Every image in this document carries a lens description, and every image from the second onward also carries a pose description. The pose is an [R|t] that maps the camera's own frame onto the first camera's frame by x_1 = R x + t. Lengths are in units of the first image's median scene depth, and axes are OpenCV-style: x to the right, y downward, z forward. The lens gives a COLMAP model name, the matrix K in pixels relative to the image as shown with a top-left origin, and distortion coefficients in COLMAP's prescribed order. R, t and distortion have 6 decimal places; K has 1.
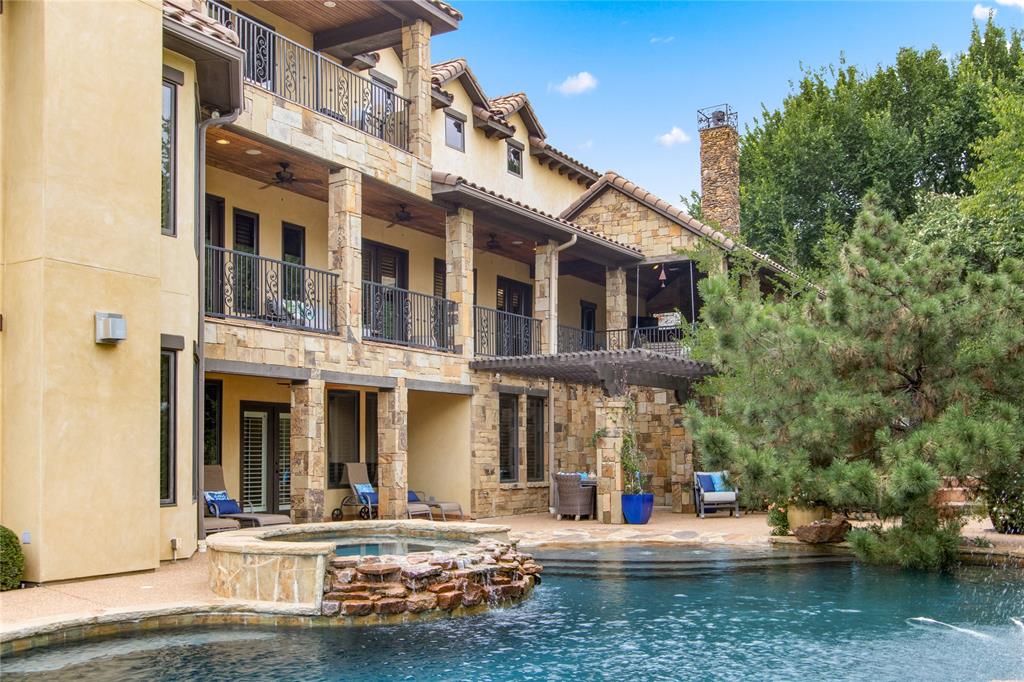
lens RADIAL K [[1067.1, 0, 511.8], [0, 1067.1, 339.9], [0, 0, 1]] dist [-0.012031, 0.000000]
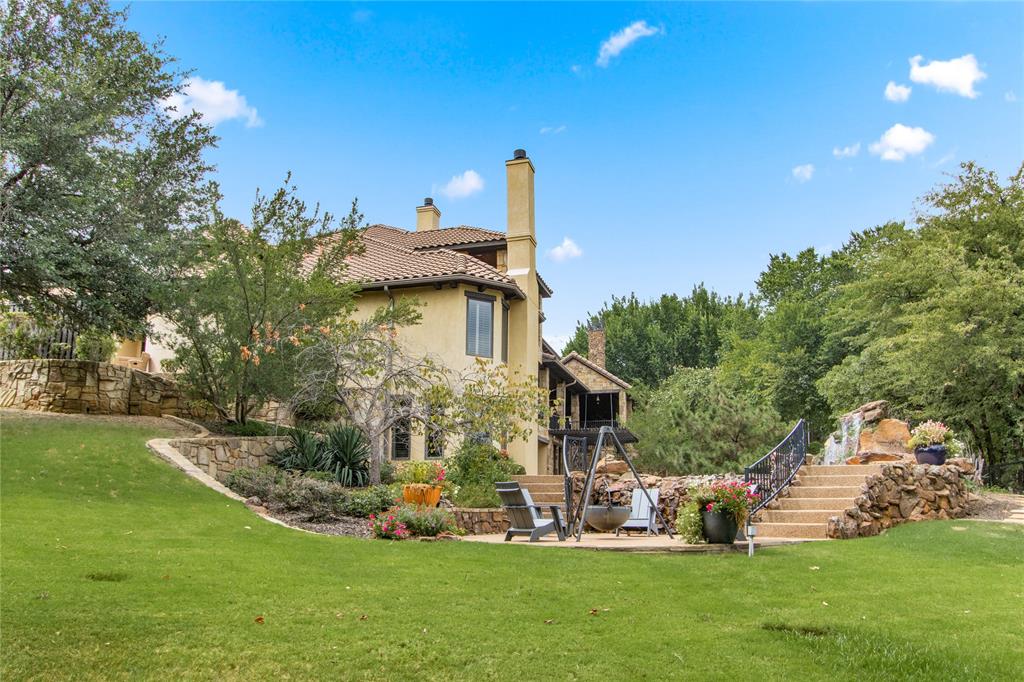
lens RADIAL K [[739.1, 0, 512.7], [0, 739.1, 338.6], [0, 0, 1]] dist [-0.007655, 0.000531]
pose [[0.967694, 0.078888, 0.239470, -0.287511], [-0.046002, 0.989091, -0.139940, 0.028368], [-0.247897, 0.124402, 0.960766, -0.336573]]
